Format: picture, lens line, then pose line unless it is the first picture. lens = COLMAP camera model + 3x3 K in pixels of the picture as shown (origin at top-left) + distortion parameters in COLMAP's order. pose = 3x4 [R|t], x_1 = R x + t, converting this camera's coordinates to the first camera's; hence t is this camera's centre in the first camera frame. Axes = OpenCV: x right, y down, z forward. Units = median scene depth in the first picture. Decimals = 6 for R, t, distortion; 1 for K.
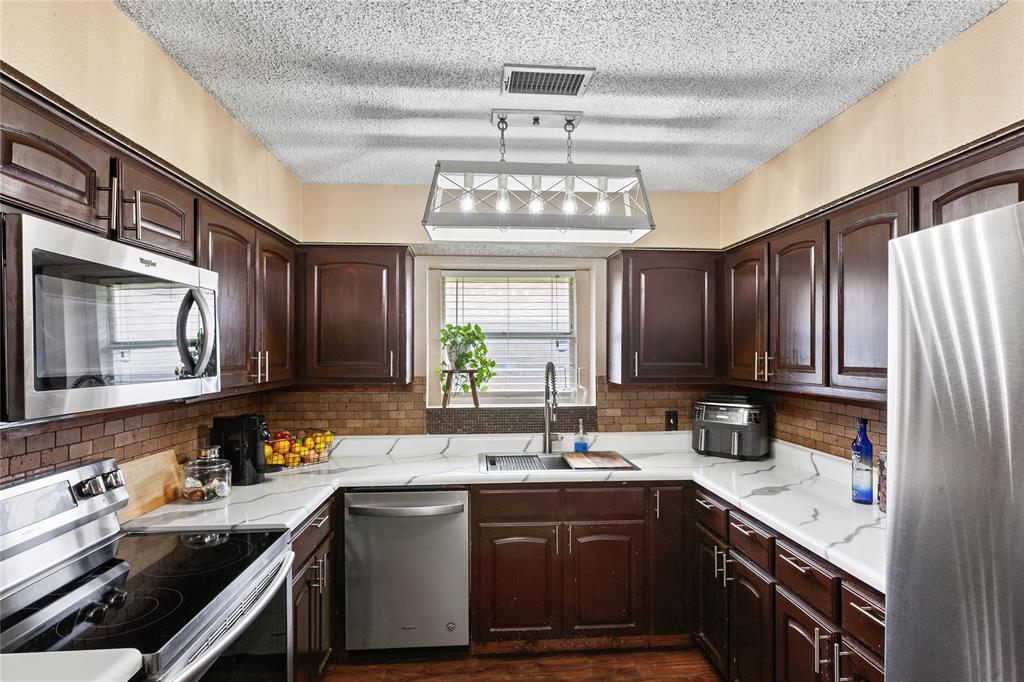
lens RADIAL K [[513.6, 0, 509.6], [0, 513.6, 352.4], [0, 0, 1]] dist [-0.000043, 0.000467]
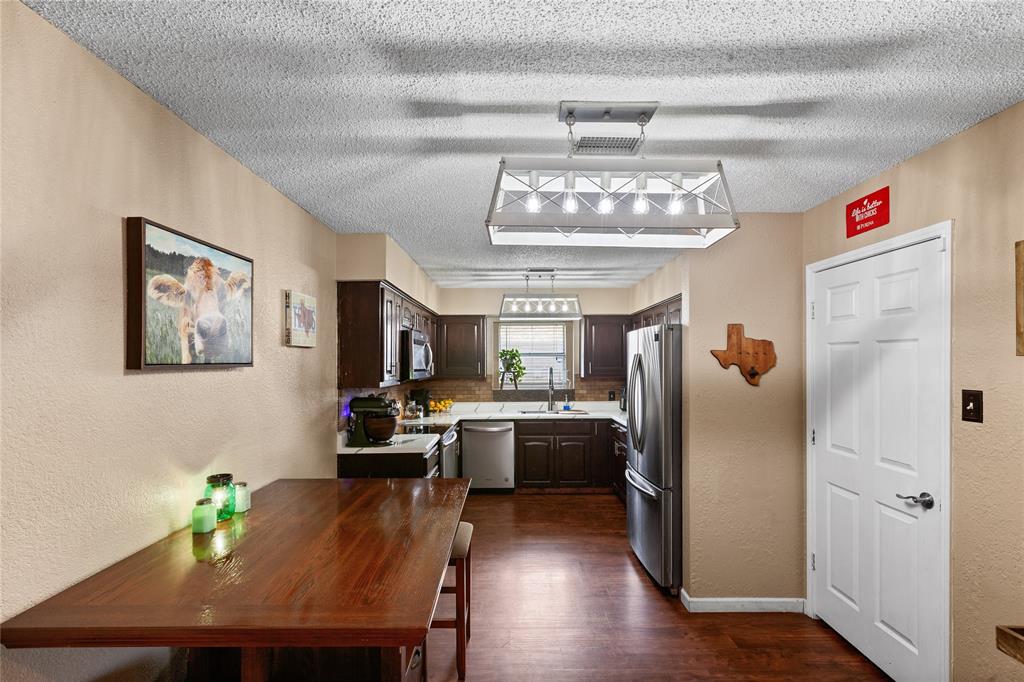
lens RADIAL K [[467.1, 0, 512.6], [0, 467.1, 366.2], [0, 0, 1]] dist [-0.000362, 0.000144]
pose [[0.998116, -0.003017, -0.061273, 0.042558], [0.003308, 0.999984, 0.004639, 0.005154], [0.061258, -0.004833, 0.998110, -1.056309]]
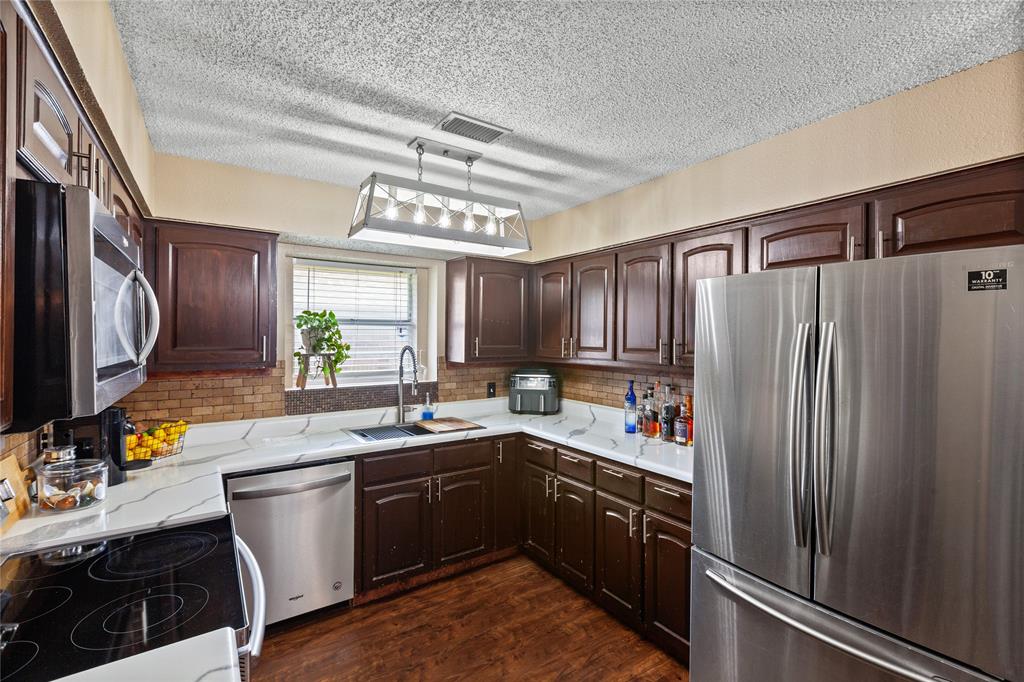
lens RADIAL K [[456.0, 0, 512.0], [0, 456.0, 341.0], [0, 0, 1]] dist [0.002011, 0.000163]
pose [[0.863539, -0.000693, 0.504282, -0.267615], [-0.005560, 0.999925, 0.010895, -0.005164], [-0.504252, -0.012212, 0.863470, -0.029231]]
